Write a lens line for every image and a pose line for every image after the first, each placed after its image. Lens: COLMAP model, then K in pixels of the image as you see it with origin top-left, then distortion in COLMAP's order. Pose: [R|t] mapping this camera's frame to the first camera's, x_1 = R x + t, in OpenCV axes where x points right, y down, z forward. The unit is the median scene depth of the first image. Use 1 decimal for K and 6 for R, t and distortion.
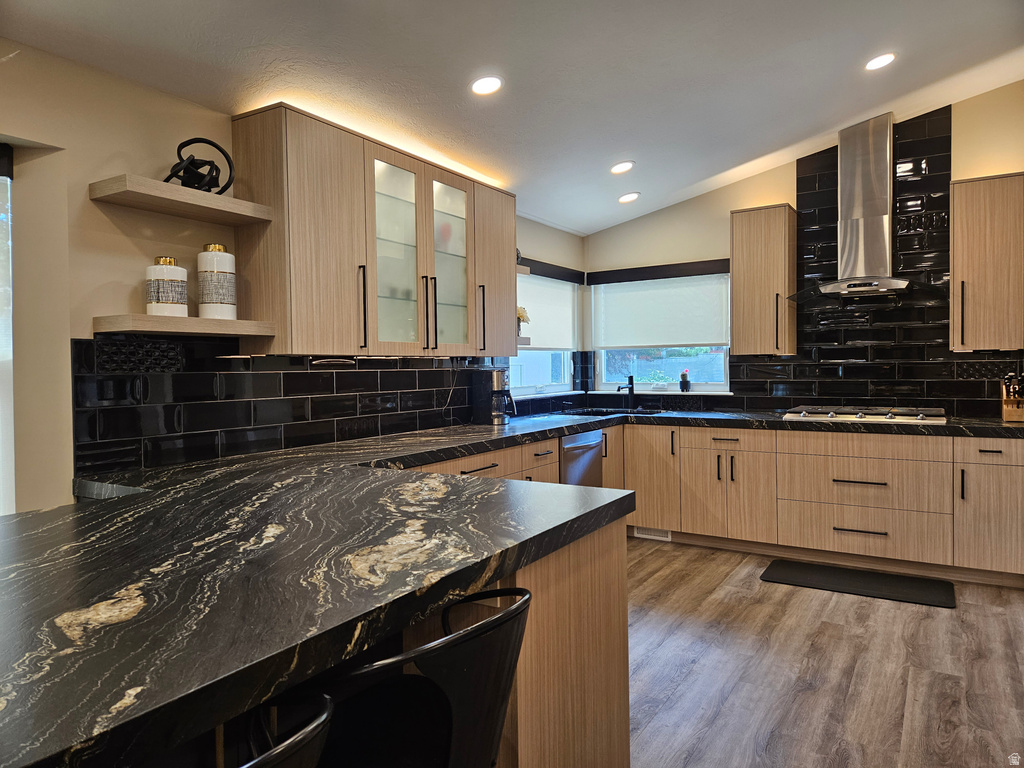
lens RADIAL K [[688.3, 0, 512.7], [0, 688.3, 381.7], [0, 0, 1]] dist [0.012472, 0.003195]
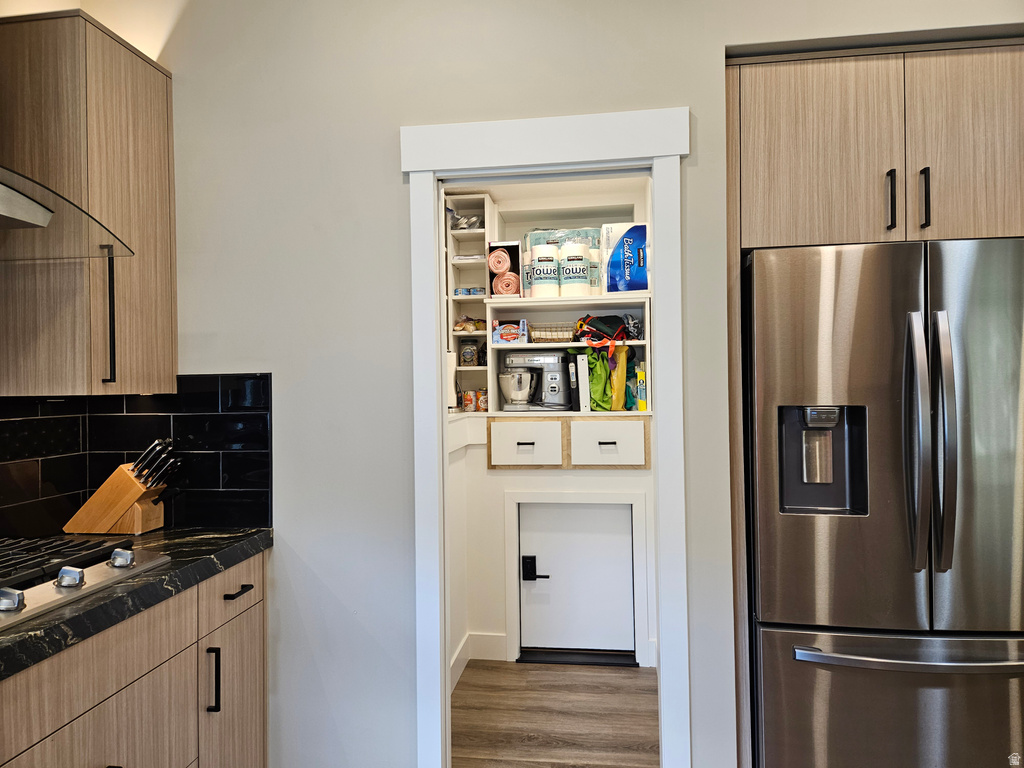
lens RADIAL K [[688.3, 0, 511.7], [0, 688.3, 384.8], [0, 0, 1]] dist [0.012472, 0.003195]
pose [[-0.411178, 0.028355, 0.911114, 0.131420], [0.046249, 0.998878, -0.010215, -0.036185], [-0.910381, 0.037938, -0.412028, 0.974542]]
